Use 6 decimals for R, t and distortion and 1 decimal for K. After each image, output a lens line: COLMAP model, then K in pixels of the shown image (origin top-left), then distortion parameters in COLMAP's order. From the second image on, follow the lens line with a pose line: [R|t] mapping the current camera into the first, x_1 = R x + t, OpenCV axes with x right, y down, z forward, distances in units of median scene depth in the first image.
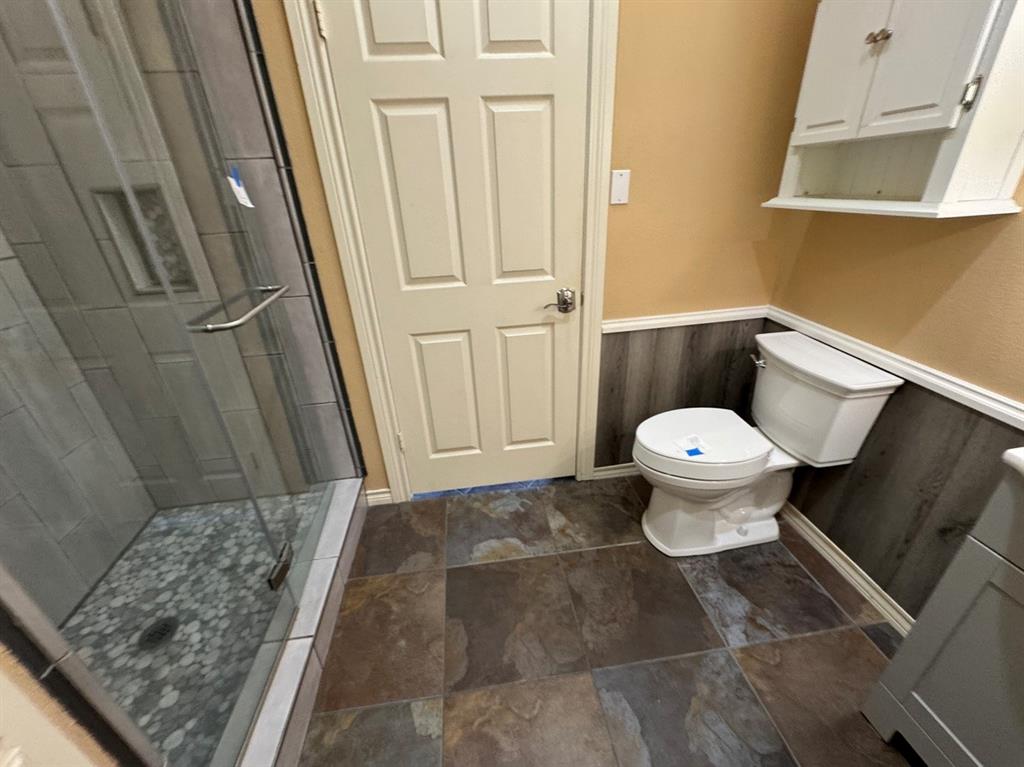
lens RADIAL K [[412.1, 0, 510.7], [0, 412.1, 382.0], [0, 0, 1]] dist [-0.000840, 0.000532]
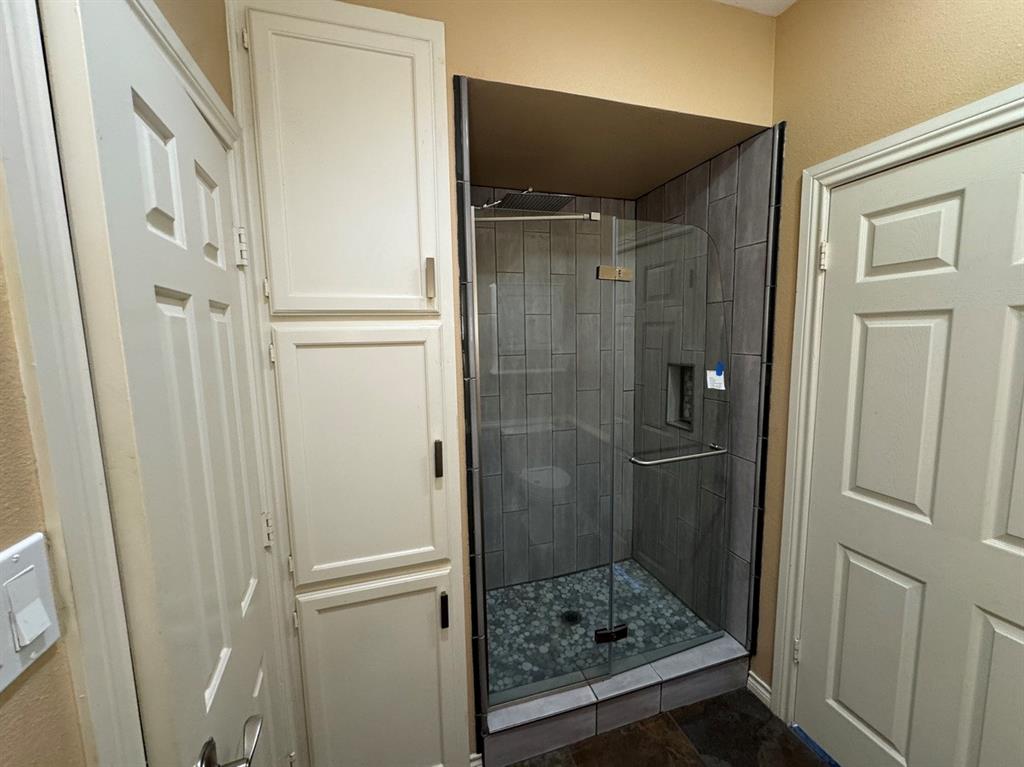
lens RADIAL K [[412.1, 0, 512.0], [0, 412.1, 383.8], [0, 0, 1]] dist [-0.000840, 0.000532]
pose [[0.169471, 0.160396, -0.972395, 0.490547], [-0.419012, 0.904776, 0.076216, -0.226487], [0.892025, 0.394529, 0.220541, 0.075466]]
